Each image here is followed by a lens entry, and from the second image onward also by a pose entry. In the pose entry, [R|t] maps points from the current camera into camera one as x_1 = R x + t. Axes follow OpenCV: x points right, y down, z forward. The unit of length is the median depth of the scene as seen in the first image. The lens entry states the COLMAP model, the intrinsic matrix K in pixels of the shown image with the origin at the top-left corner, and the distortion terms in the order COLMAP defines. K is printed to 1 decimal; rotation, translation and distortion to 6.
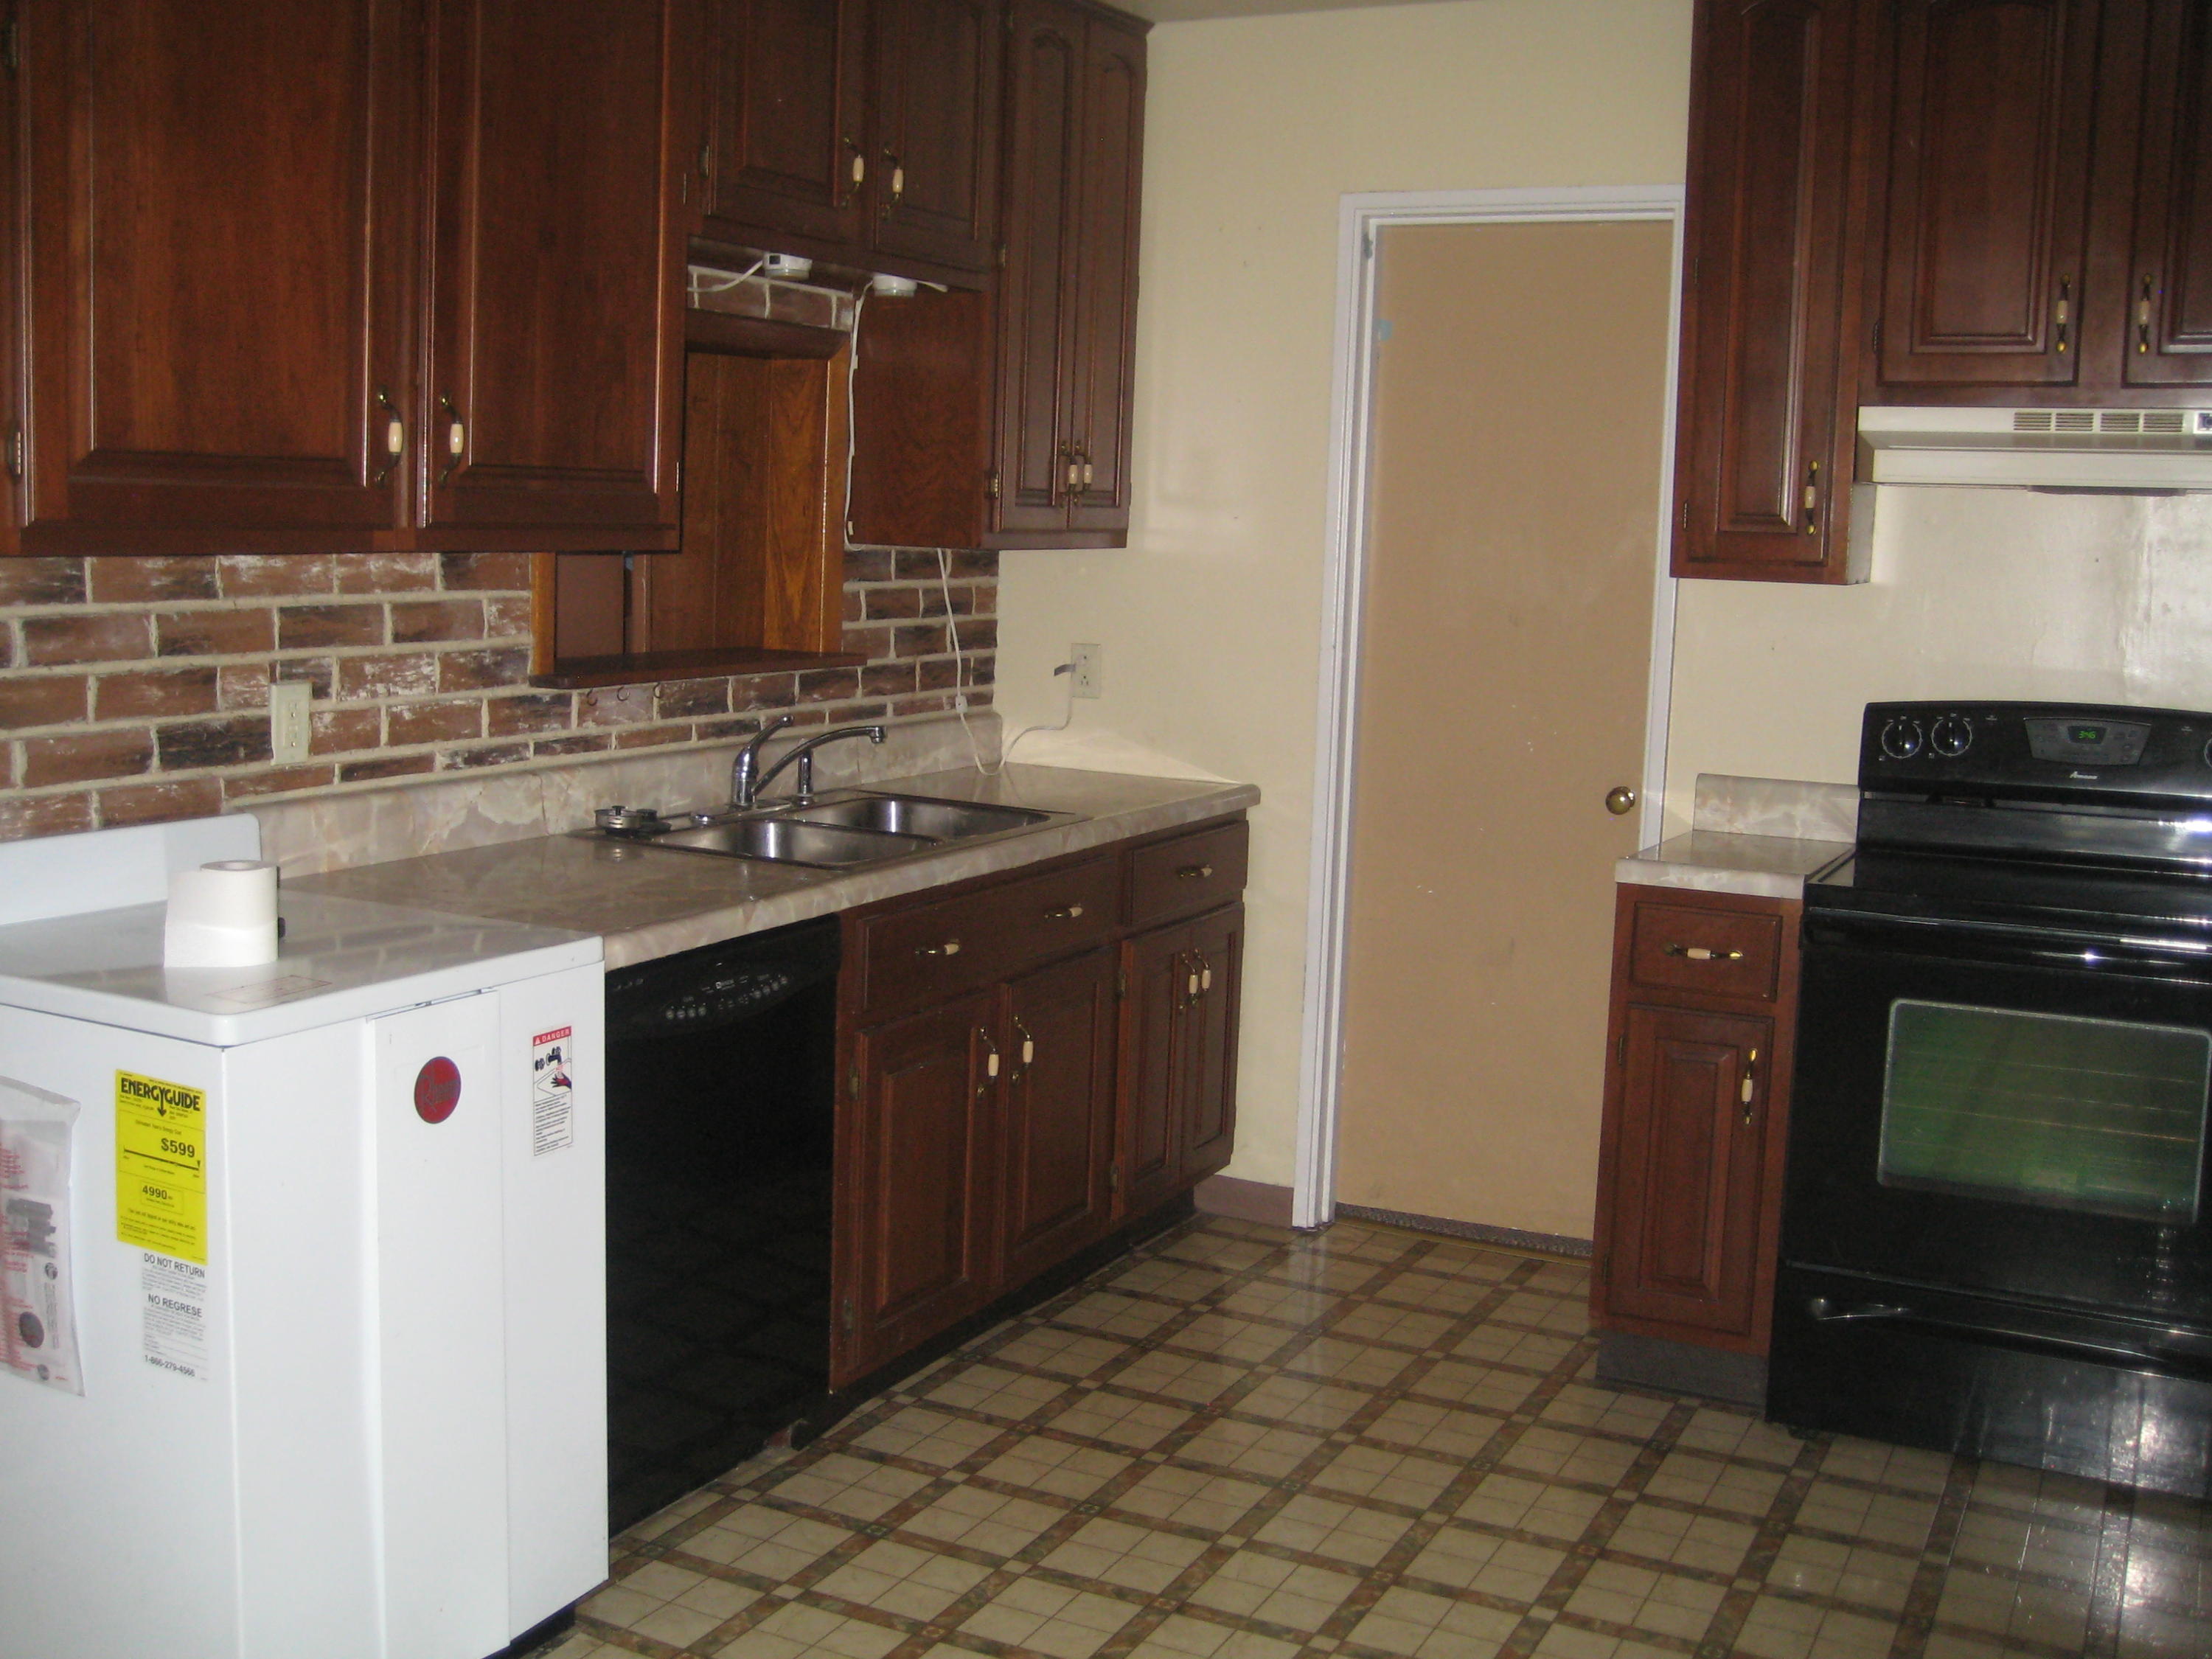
lens RADIAL K [[2327.9, 0, 1106.0], [0, 2327.9, 829.5], [0, 0, 1]] dist [-0.186807, 0.260858]
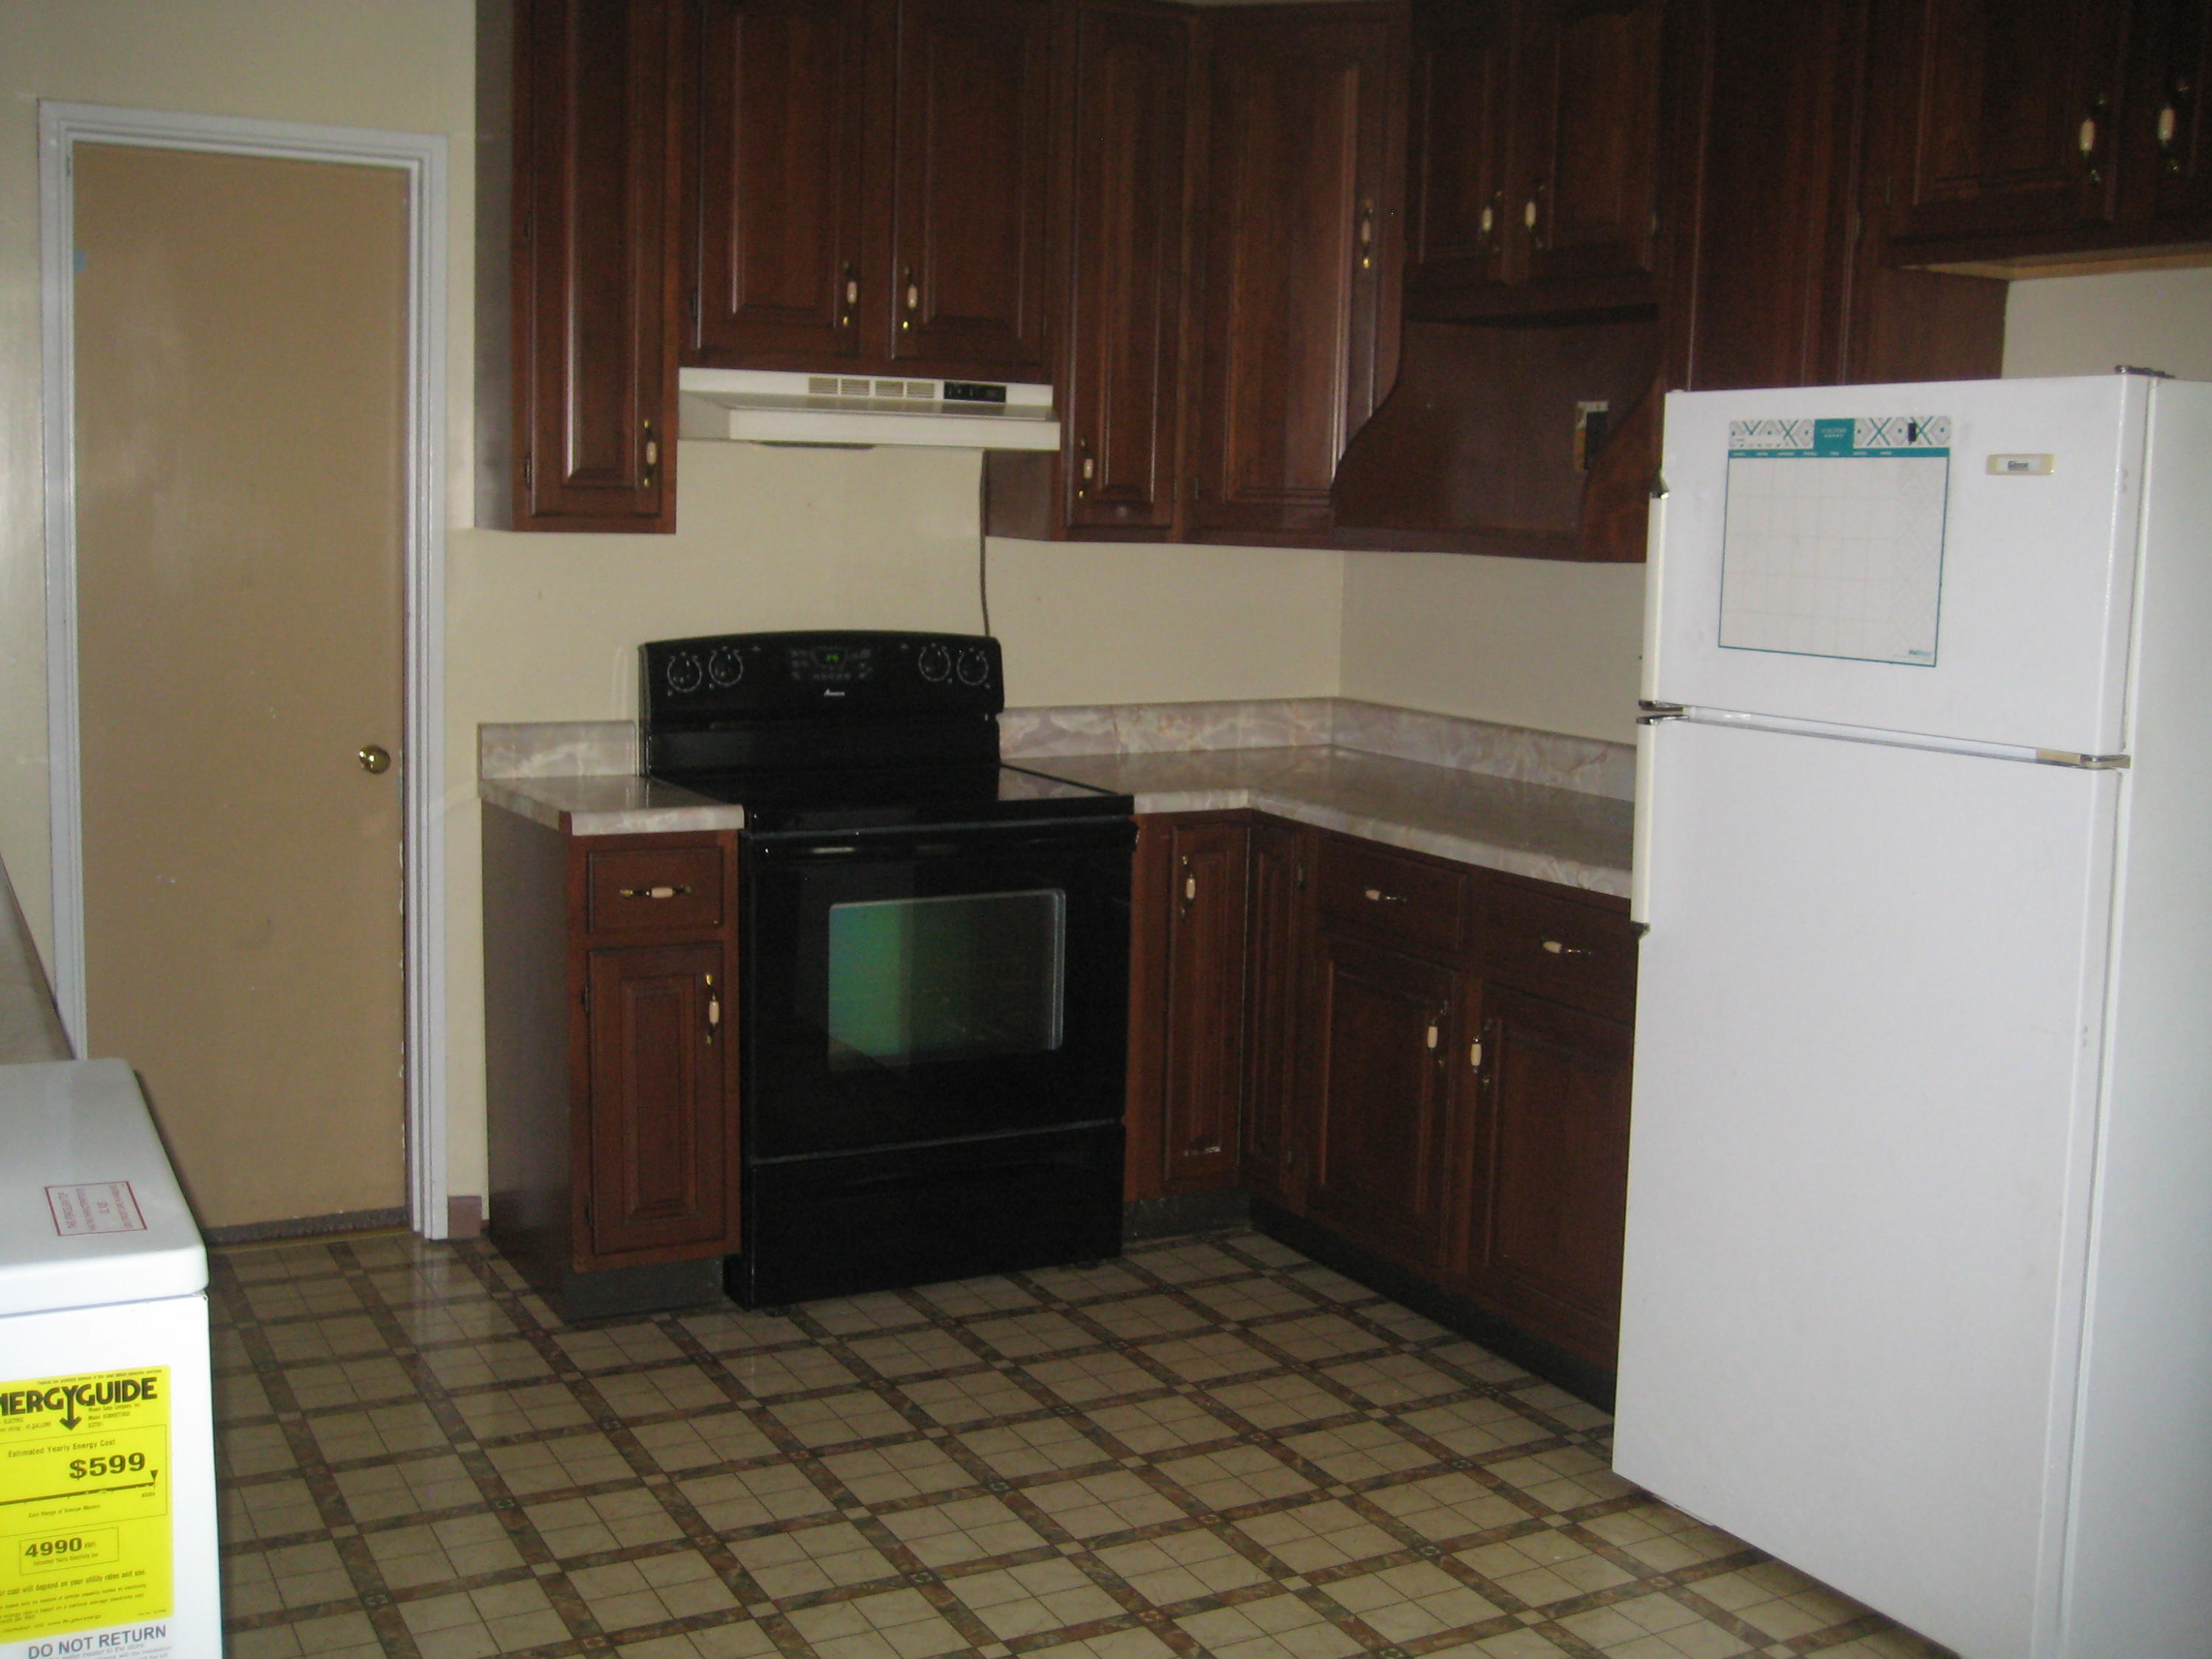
lens RADIAL K [[2311.0, 0, 1106.0], [0, 2311.0, 829.5], [0, 0, 1]] dist [-0.124134, 0.244674]
pose [[0.571033, -0.126092, 0.811186, -0.495411], [0.092406, 0.991726, 0.089107, -0.051591], [-0.815710, 0.024075, 0.577960, 0.235428]]
